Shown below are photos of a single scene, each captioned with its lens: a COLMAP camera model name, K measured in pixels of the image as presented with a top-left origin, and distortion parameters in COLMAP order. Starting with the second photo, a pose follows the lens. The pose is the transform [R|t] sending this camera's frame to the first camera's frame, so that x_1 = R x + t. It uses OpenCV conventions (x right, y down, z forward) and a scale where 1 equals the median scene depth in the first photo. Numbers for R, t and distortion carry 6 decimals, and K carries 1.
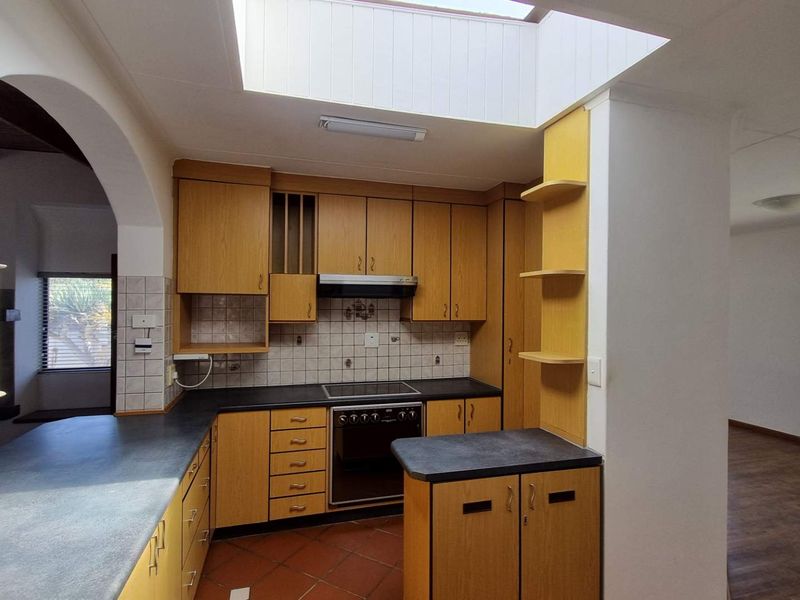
lens RADIAL K [[416.9, 0, 399.2], [0, 416.9, 301.6], [0, 0, 1]] dist [0.004195, 0.000339]
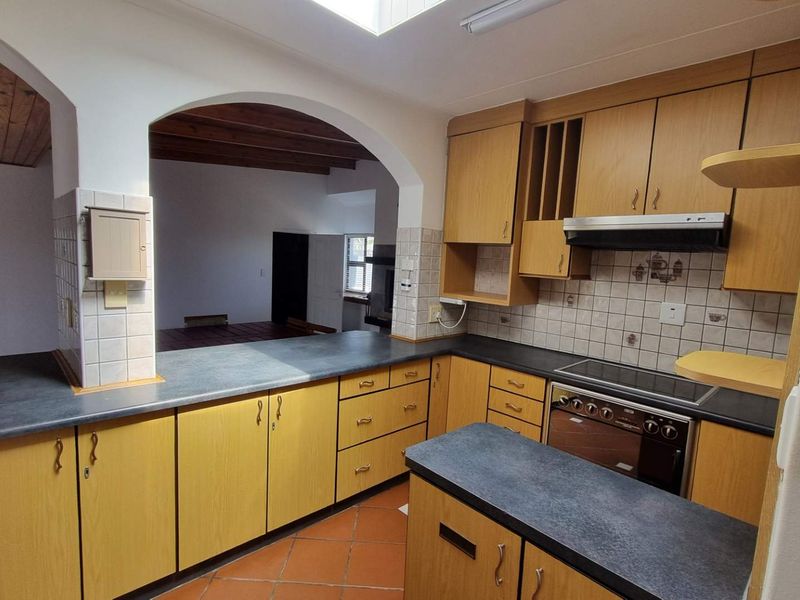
lens RADIAL K [[416.9, 0, 394.7], [0, 416.9, 301.1], [0, 0, 1]] dist [0.004195, 0.000339]
pose [[0.461978, 0.110123, -0.880028, 0.368307], [-0.039825, 0.993836, 0.103459, 0.022347], [0.885997, -0.012749, 0.463516, 0.321577]]
